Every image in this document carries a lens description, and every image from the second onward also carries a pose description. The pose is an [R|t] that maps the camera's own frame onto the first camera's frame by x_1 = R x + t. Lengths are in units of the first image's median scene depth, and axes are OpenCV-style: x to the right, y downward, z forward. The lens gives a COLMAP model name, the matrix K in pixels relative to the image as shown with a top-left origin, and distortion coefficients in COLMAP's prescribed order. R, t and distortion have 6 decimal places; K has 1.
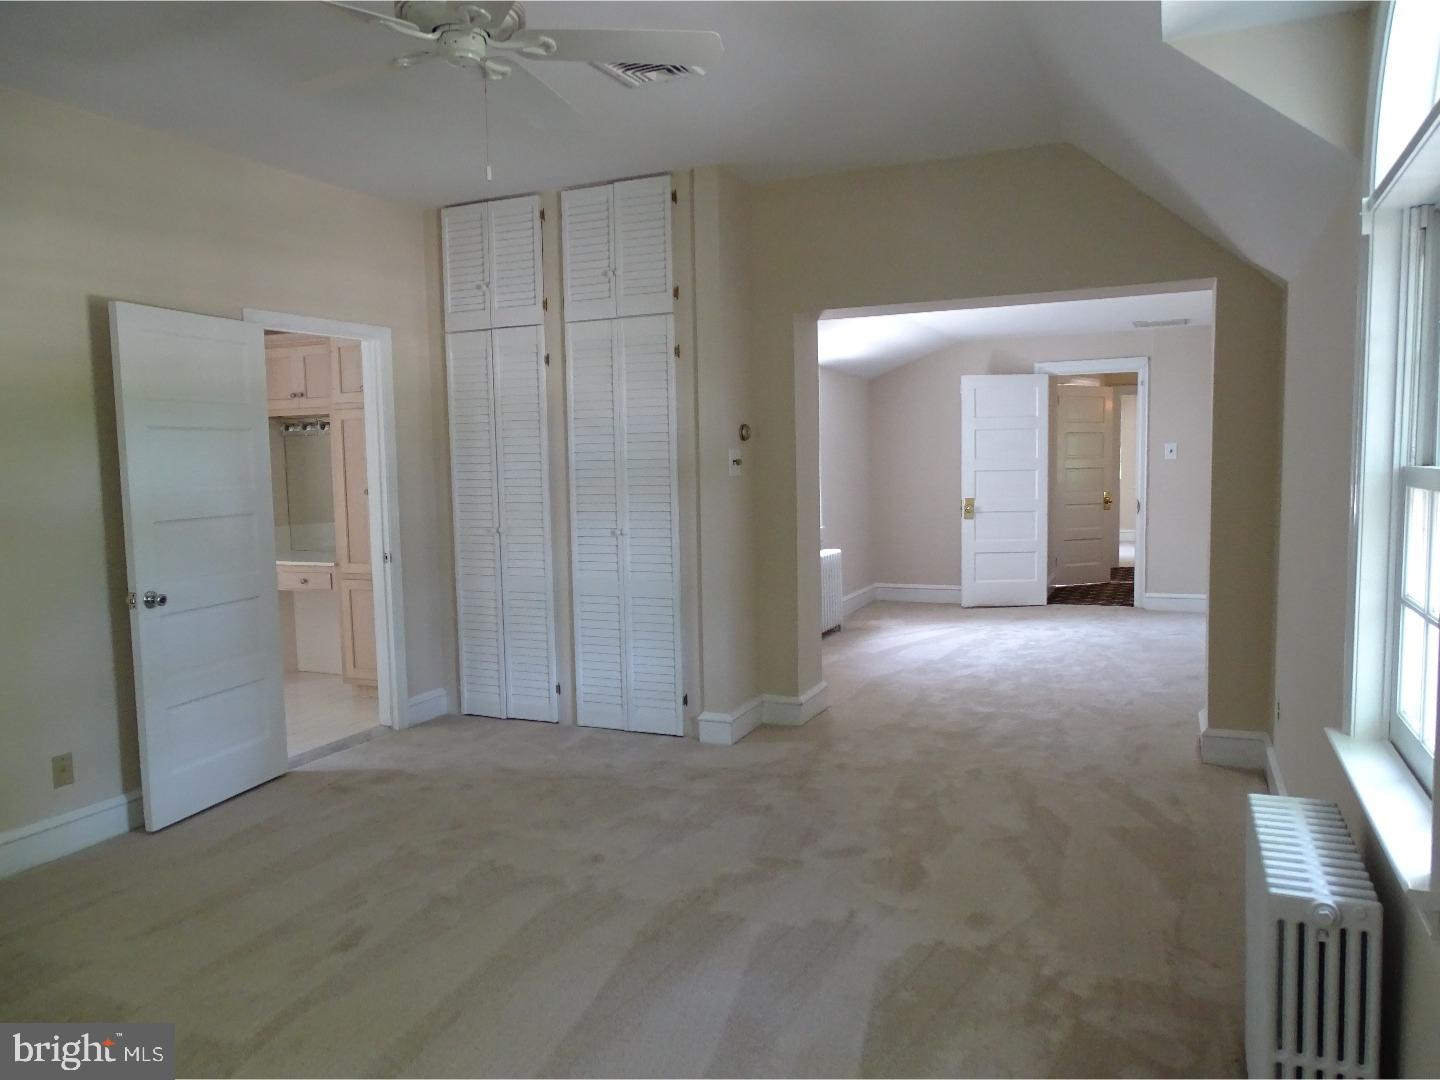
lens RADIAL K [[1022.0, 0, 723.6], [0, 1022.0, 542.3], [0, 0, 1]] dist [0.001094, 0.006411]
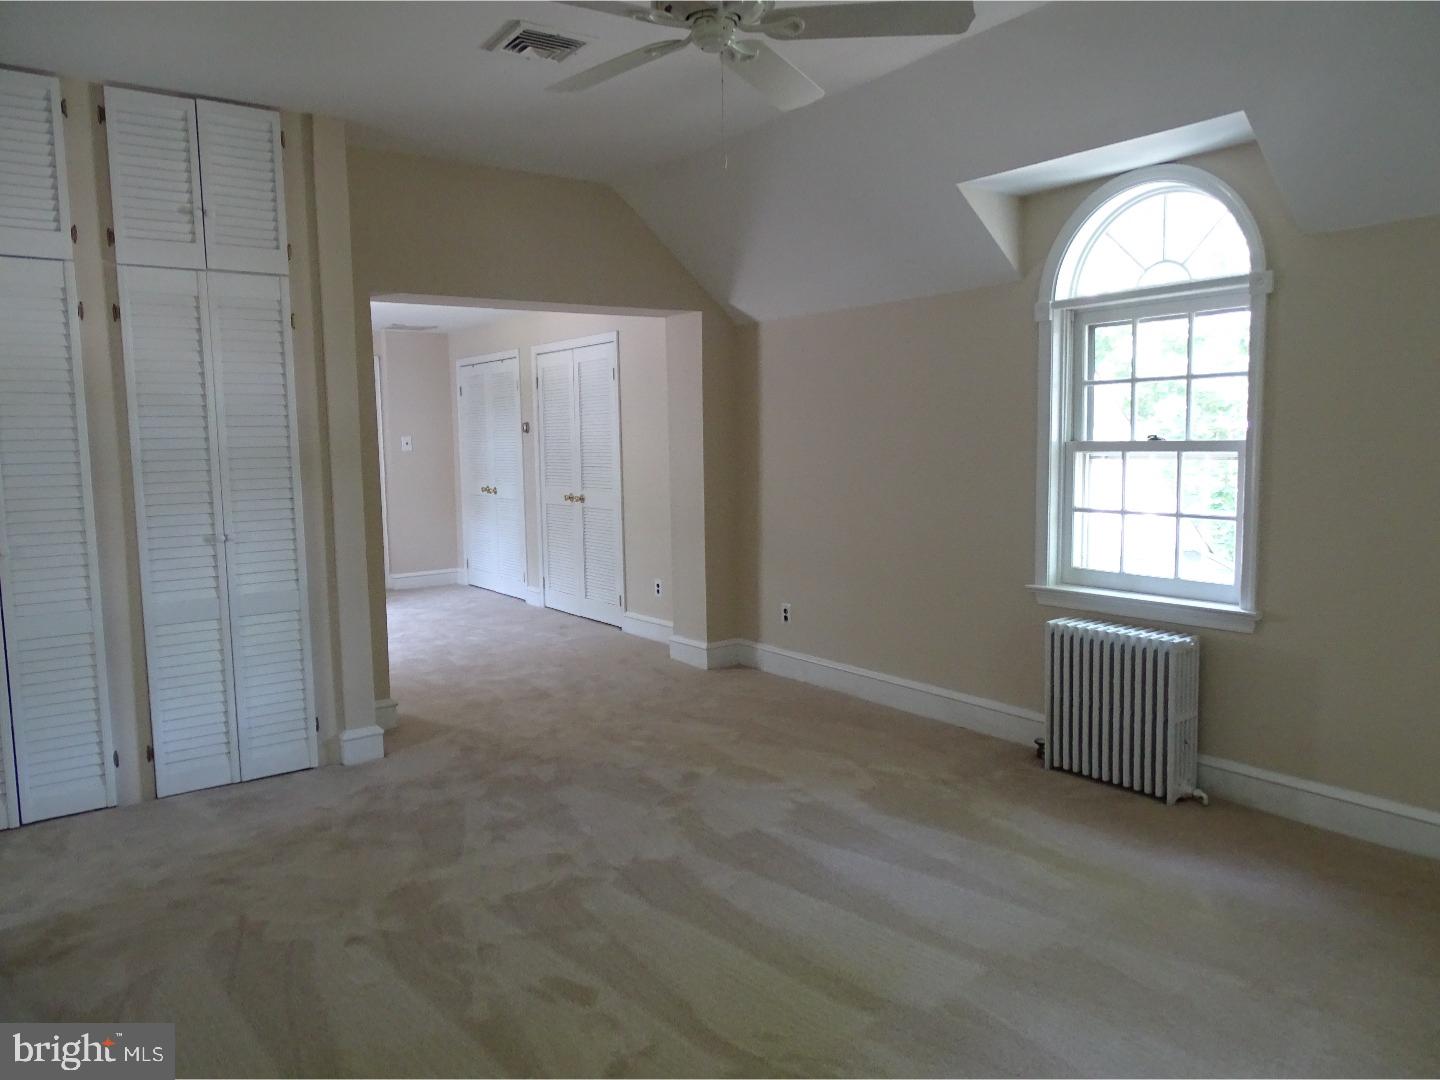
lens RADIAL K [[1022.0, 0, 723.6], [0, 1022.0, 542.3], [0, 0, 1]] dist [0.001094, 0.006411]
pose [[0.502914, -0.082165, 0.860422, -0.666516], [0.081756, 0.995530, 0.047281, -0.014033], [-0.860461, 0.046567, 0.507384, 0.283819]]
